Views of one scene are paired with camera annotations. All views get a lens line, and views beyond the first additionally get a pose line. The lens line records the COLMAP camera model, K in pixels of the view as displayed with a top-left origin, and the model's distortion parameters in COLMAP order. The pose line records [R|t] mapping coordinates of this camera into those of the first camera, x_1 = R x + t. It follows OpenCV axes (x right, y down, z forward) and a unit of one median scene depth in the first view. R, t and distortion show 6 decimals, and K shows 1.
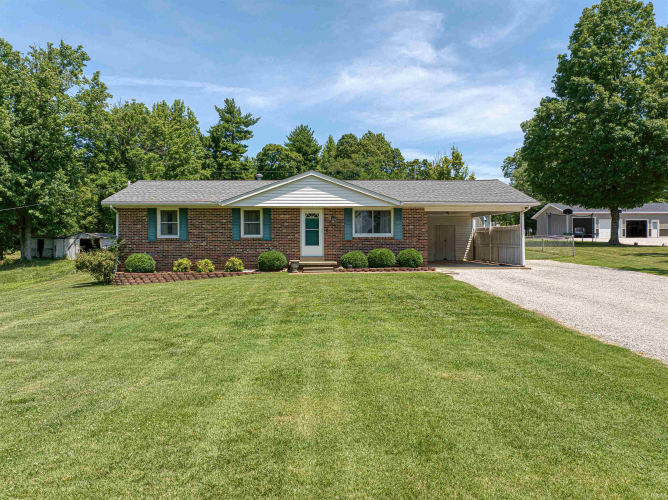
lens RADIAL K [[448.1, 0, 332.4], [0, 448.1, 252.0], [0, 0, 1]] dist [0.022025, -0.006685]
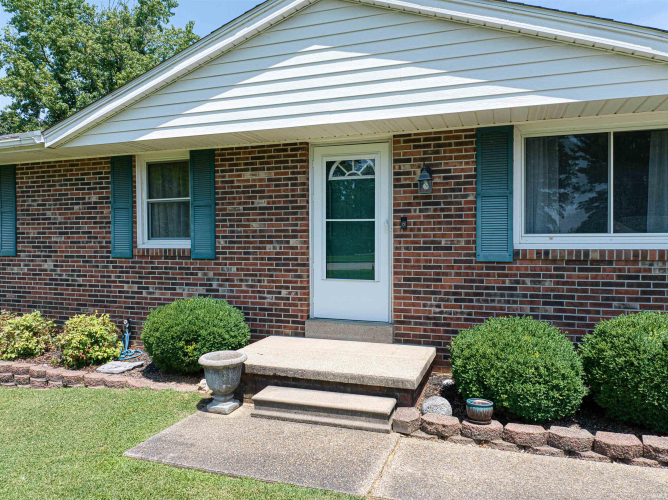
lens RADIAL K [[477.0, 0, 332.0], [0, 477.0, 245.7], [0, 0, 1]] dist [0.006502, -0.029313]
pose [[0.917813, 0.008095, -0.396931, 0.028869], [-0.010416, 0.999939, -0.003691, -0.016912], [0.396877, 0.007522, 0.917841, 0.367079]]
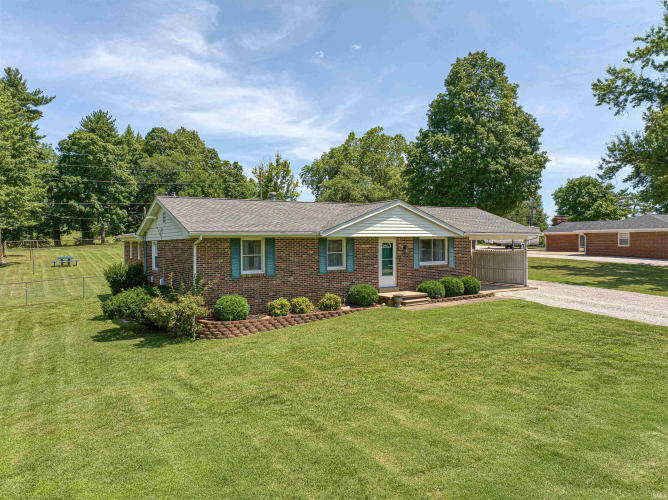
lens RADIAL K [[477.0, 0, 333.6], [0, 477.0, 246.7], [0, 0, 1]] dist [0.006502, -0.029313]
pose [[0.871010, -0.008756, 0.491186, -0.325281], [0.017351, 0.999766, -0.012947, -0.032841], [-0.490958, 0.019800, 0.870958, 0.079491]]
